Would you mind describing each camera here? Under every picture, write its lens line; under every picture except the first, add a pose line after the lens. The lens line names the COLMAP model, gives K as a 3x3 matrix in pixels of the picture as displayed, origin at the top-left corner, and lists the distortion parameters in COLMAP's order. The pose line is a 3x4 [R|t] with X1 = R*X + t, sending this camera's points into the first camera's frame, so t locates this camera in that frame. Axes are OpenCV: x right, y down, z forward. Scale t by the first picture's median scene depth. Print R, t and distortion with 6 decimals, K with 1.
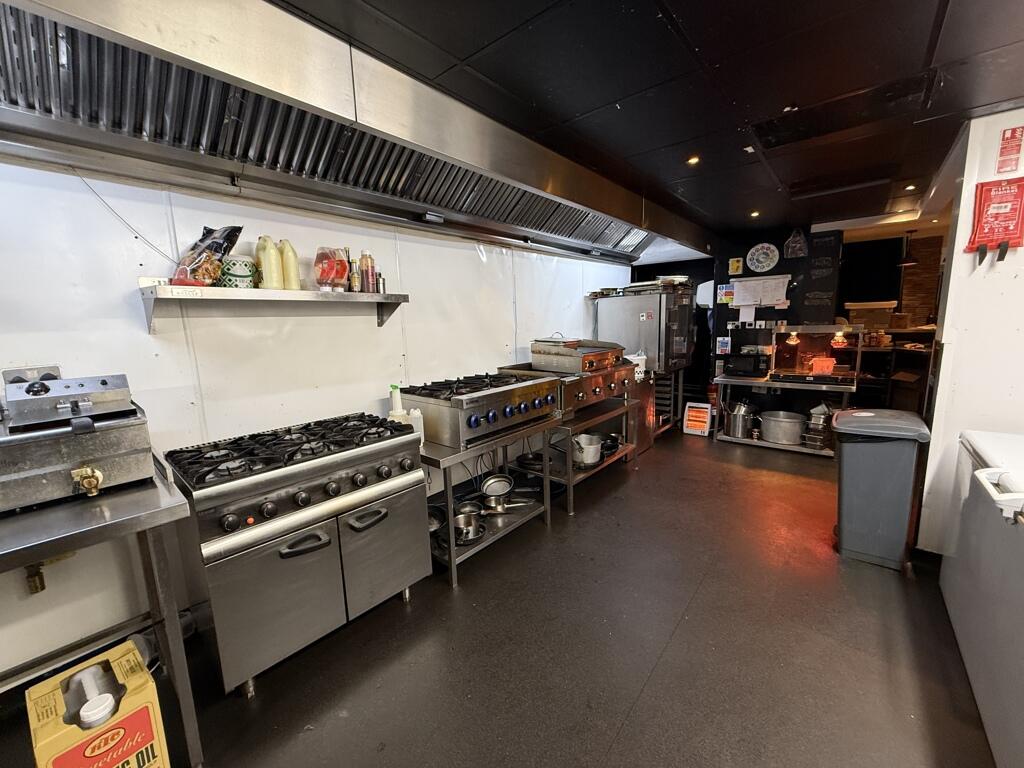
lens RADIAL K [[405.8, 0, 509.1], [0, 405.8, 378.6], [0, 0, 1]] dist [-0.000588, -0.000097]
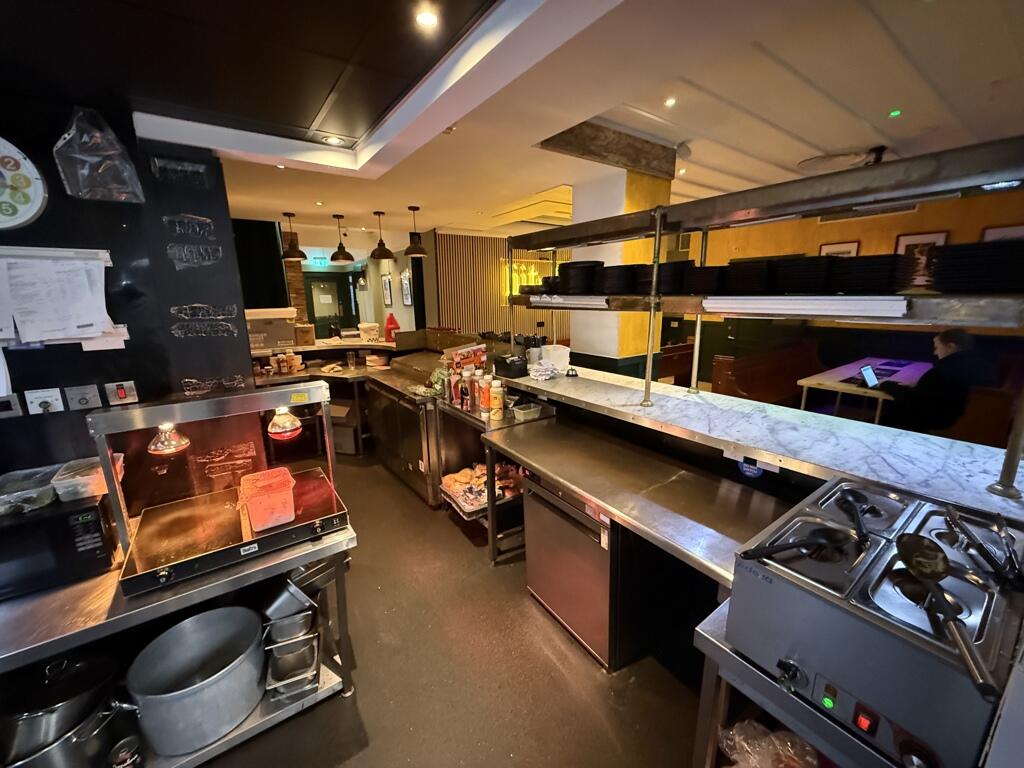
lens RADIAL K [[405.8, 0, 508.1], [0, 405.8, 384.4], [0, 0, 1]] dist [-0.000588, -0.000097]
pose [[0.243869, -0.187131, 0.951583, 0.428513], [0.149986, 0.976679, 0.153628, -0.146937], [-0.958140, 0.105259, 0.266248, 0.593920]]
